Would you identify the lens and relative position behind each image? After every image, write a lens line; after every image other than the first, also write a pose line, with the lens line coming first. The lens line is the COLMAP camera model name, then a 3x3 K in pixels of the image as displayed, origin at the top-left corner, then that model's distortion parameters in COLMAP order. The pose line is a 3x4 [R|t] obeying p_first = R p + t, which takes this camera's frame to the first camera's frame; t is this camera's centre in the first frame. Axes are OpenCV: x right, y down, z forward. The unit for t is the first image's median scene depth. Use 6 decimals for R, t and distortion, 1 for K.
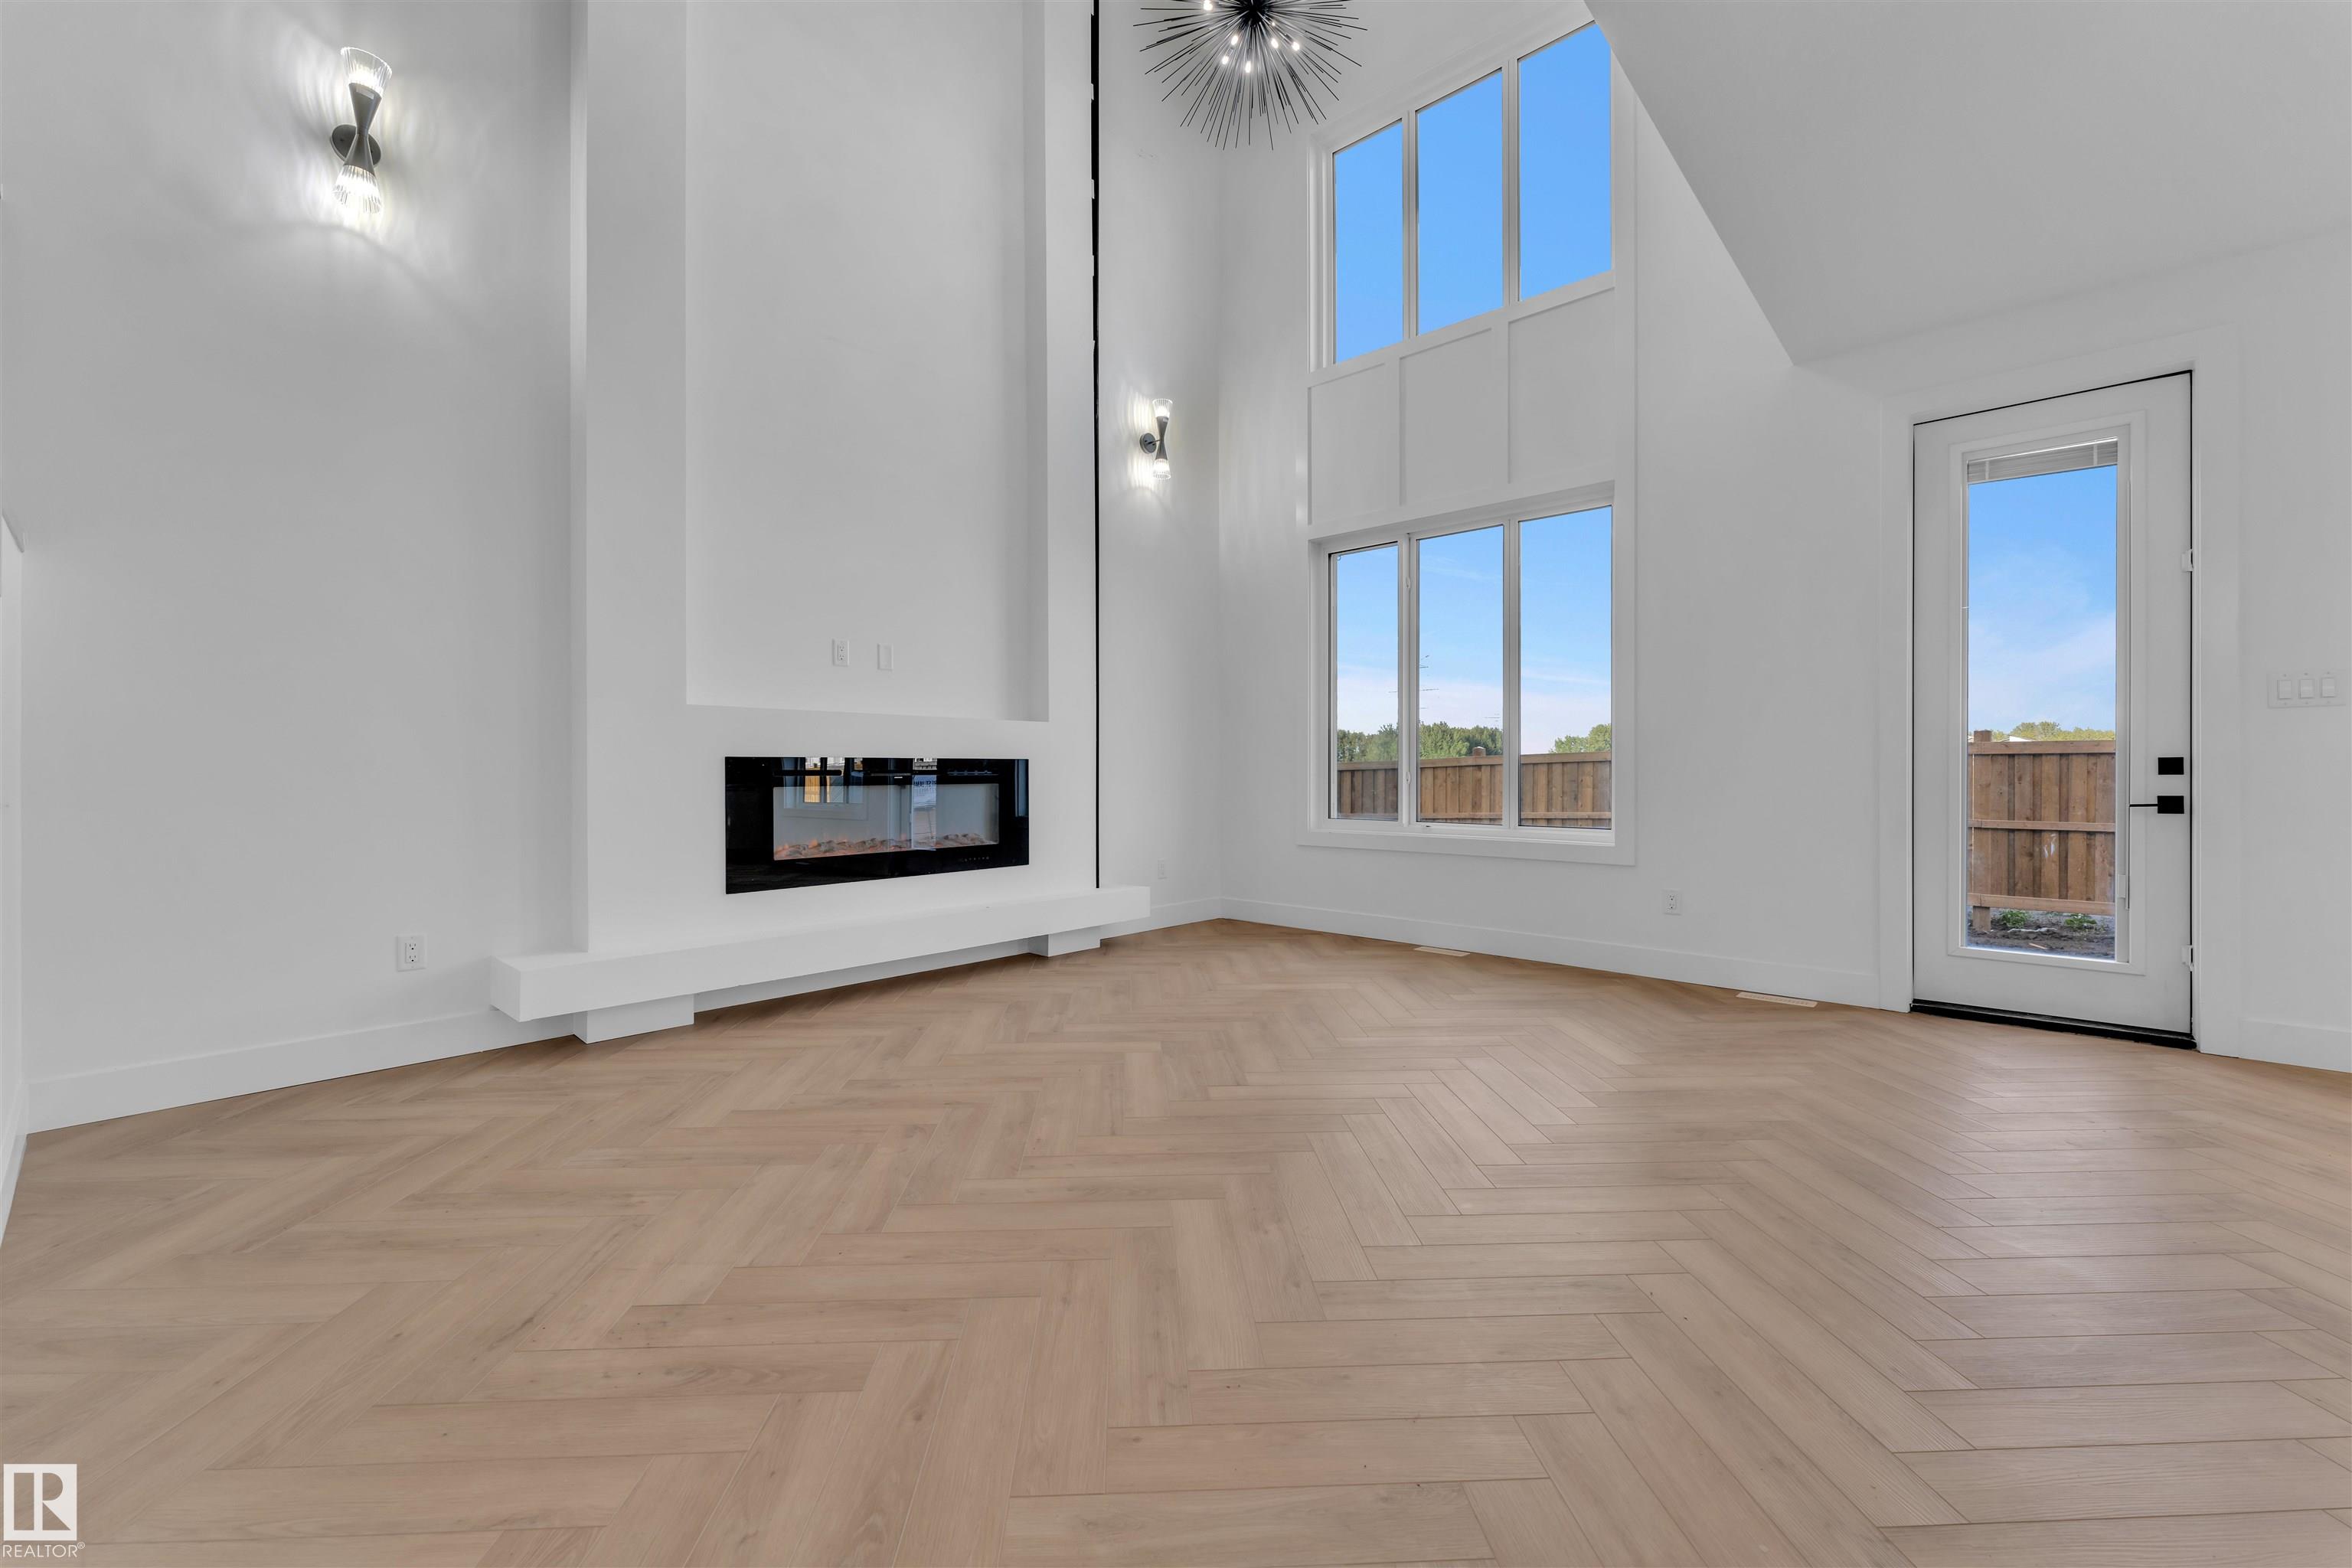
lens RADIAL K [[944.9, 0, 1174.7], [0, 944.9, 770.6], [0, 0, 1]] dist [0.001801, -0.000109]
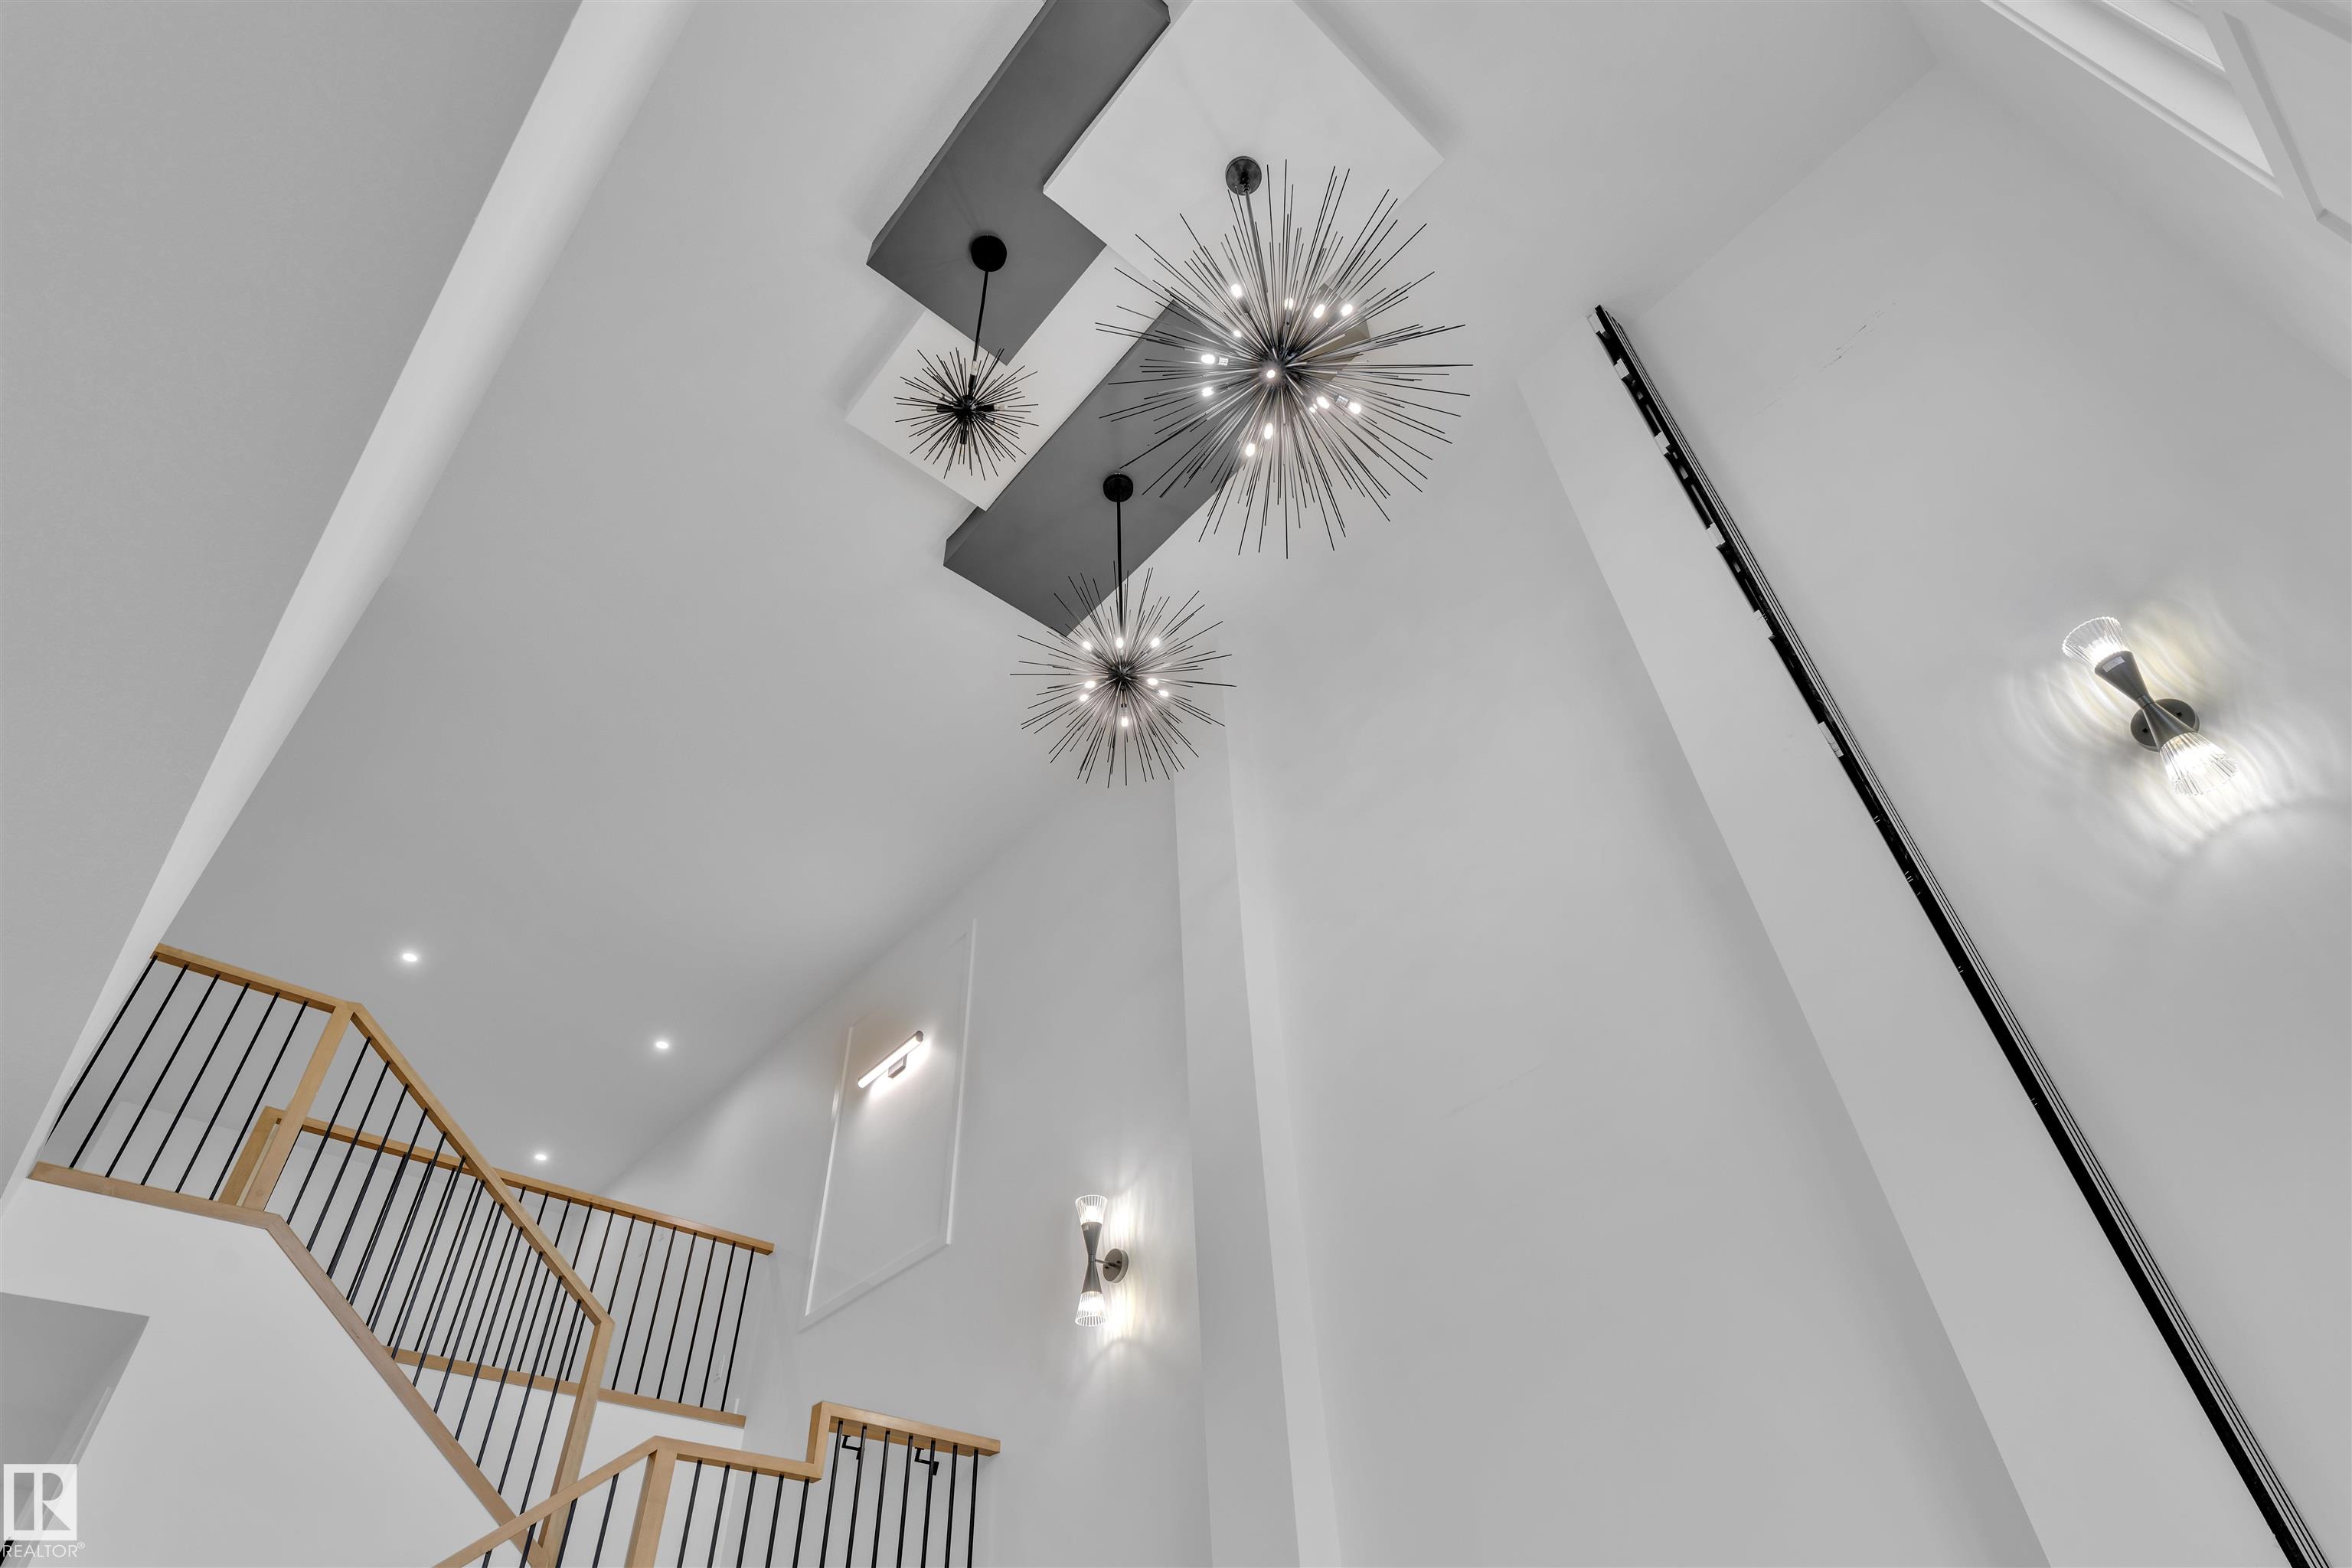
lens RADIAL K [[1260.9, 0, 1176.0], [0, 1260.9, 784.0], [0, 0, 1]] dist [-0.001225, -0.000806]
pose [[-0.106273, -0.677023, -0.728248, 0.565088], [0.040423, 0.728849, -0.683480, -0.015467], [0.993515, -0.102073, -0.050090, 1.010303]]
